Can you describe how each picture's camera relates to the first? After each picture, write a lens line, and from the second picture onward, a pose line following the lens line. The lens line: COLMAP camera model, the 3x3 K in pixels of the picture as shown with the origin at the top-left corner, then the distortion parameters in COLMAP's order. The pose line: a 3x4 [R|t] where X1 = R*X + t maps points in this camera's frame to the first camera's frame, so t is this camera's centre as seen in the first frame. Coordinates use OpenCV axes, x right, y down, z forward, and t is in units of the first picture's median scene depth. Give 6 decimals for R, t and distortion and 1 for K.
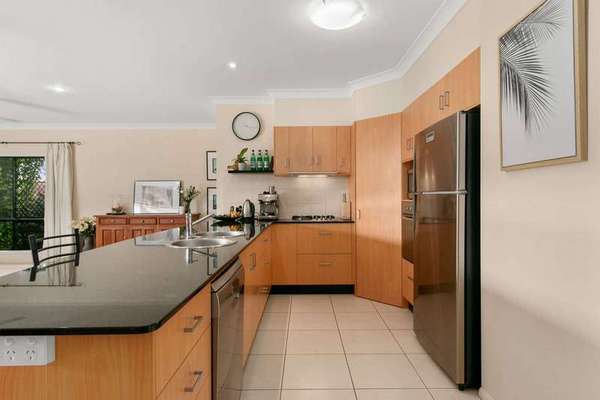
lens RADIAL K [[318.6, 0, 298.7], [0, 318.6, 194.4], [0, 0, 1]] dist [-0.000764, -0.000620]
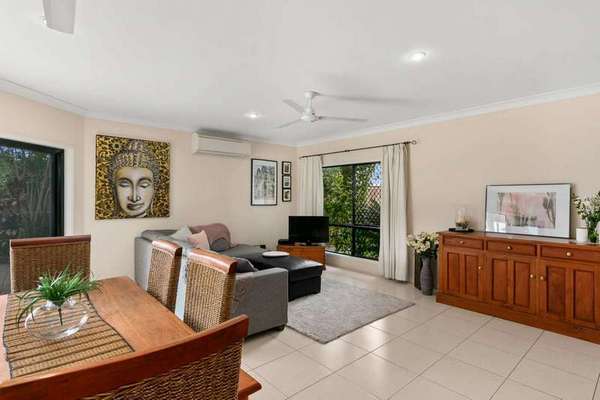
lens RADIAL K [[318.6, 0, 302.5], [0, 318.6, 197.0], [0, 0, 1]] dist [-0.000764, -0.000620]
pose [[0.652629, 0.008003, -0.757636, -0.246070], [-0.004580, 0.999968, 0.006618, -0.020281], [0.757664, -0.000850, 0.652644, 0.227349]]
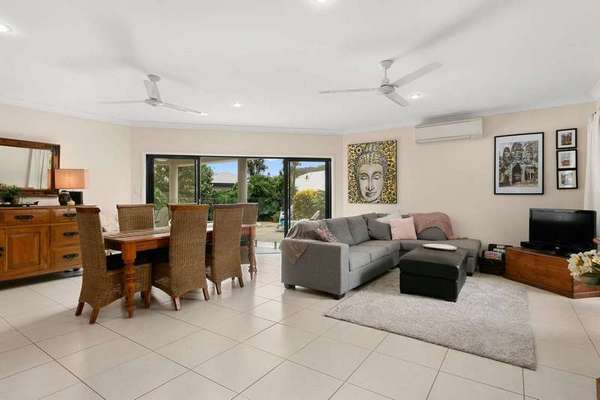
lens RADIAL K [[318.6, 0, 300.7], [0, 318.6, 199.4], [0, 0, 1]] dist [-0.000764, -0.000620]
pose [[-0.607952, 0.010359, -0.793906, -0.129527], [0.006696, 0.999946, 0.007920, 0.031587], [0.793946, -0.000502, -0.607989, 1.122507]]
